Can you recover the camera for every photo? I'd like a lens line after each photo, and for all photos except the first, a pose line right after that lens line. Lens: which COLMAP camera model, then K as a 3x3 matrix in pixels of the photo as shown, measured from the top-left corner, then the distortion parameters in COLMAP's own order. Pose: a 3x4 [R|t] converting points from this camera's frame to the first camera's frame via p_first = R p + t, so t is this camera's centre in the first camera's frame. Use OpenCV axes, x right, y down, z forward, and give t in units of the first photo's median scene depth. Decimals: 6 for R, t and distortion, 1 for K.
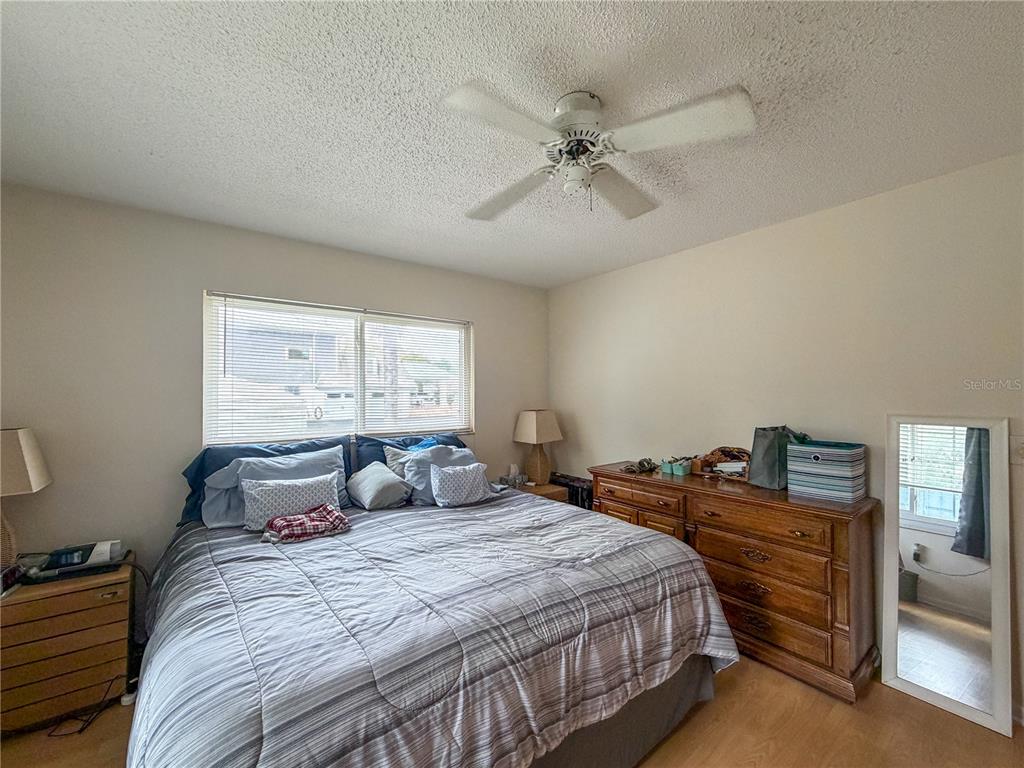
lens RADIAL K [[408.6, 0, 496.8], [0, 408.6, 402.9], [0, 0, 1]] dist [-0.001280, -0.000084]
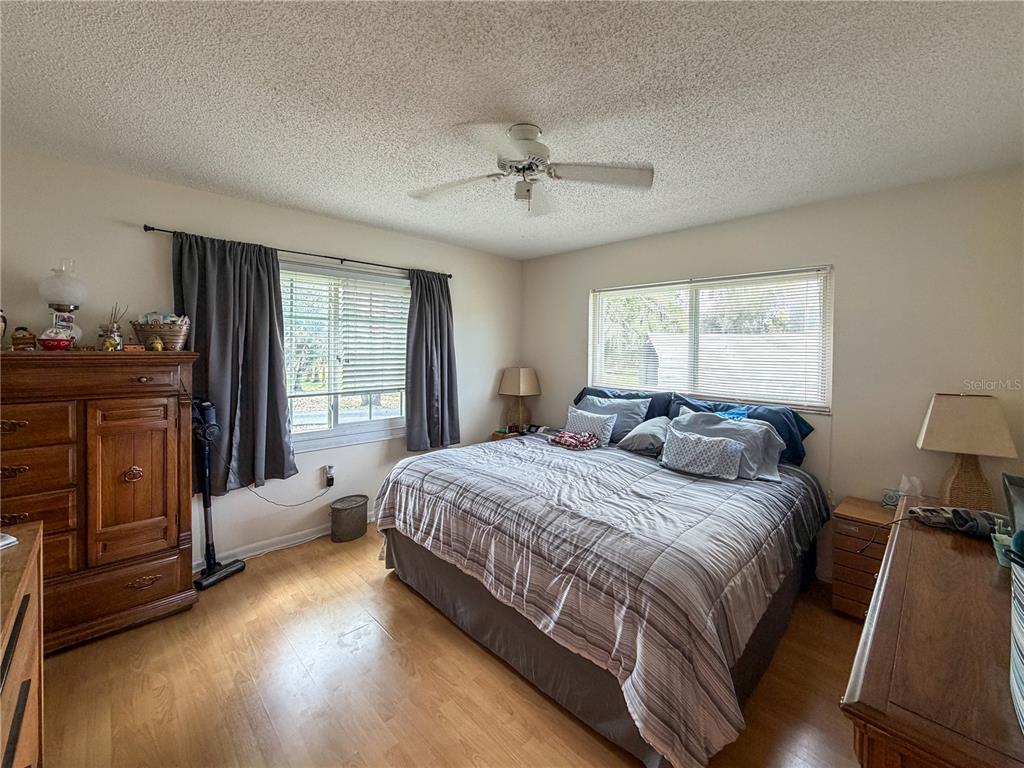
lens RADIAL K [[405.2, 0, 509.8], [0, 405.2, 382.7], [0, 0, 1]] dist [-0.001674, 0.000098]
pose [[0.148856, 0.090045, -0.984751, 1.073070], [-0.039922, 0.995581, 0.085000, -0.043524], [0.988053, 0.026661, 0.151793, 0.566781]]
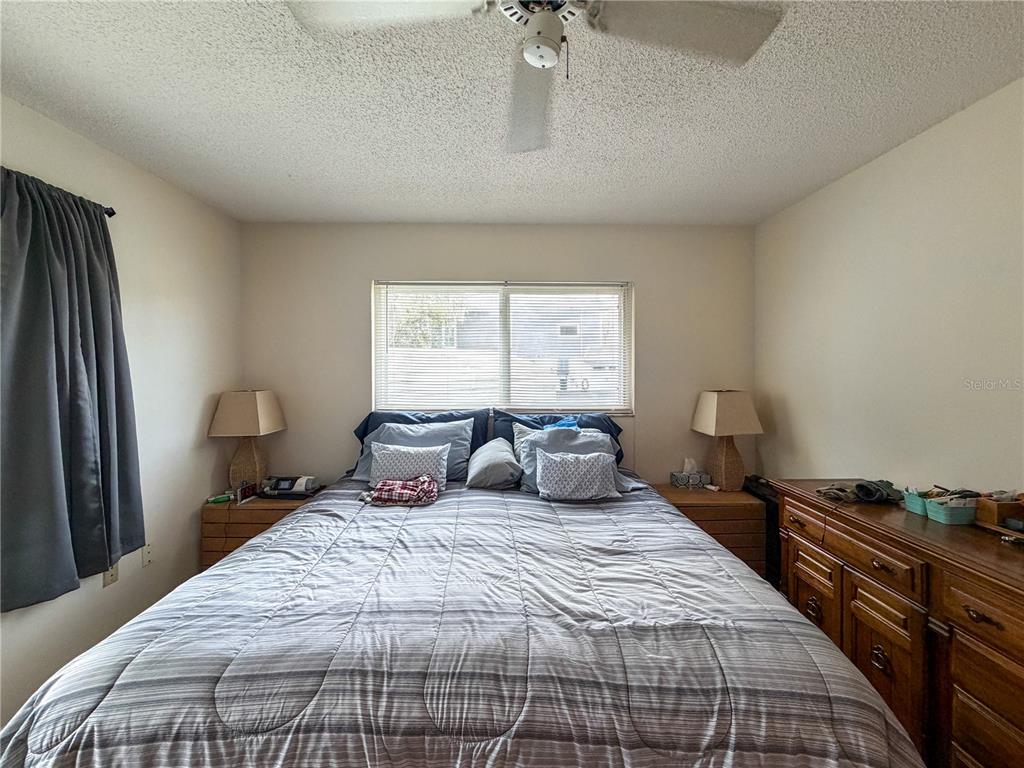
lens RADIAL K [[405.2, 0, 509.8], [0, 405.2, 382.7], [0, 0, 1]] dist [-0.001674, 0.000098]
pose [[0.818217, 0.027902, -0.574232, 0.390419], [-0.017953, 0.999575, 0.022988, -0.014686], [0.574629, -0.008500, 0.818370, 0.323046]]
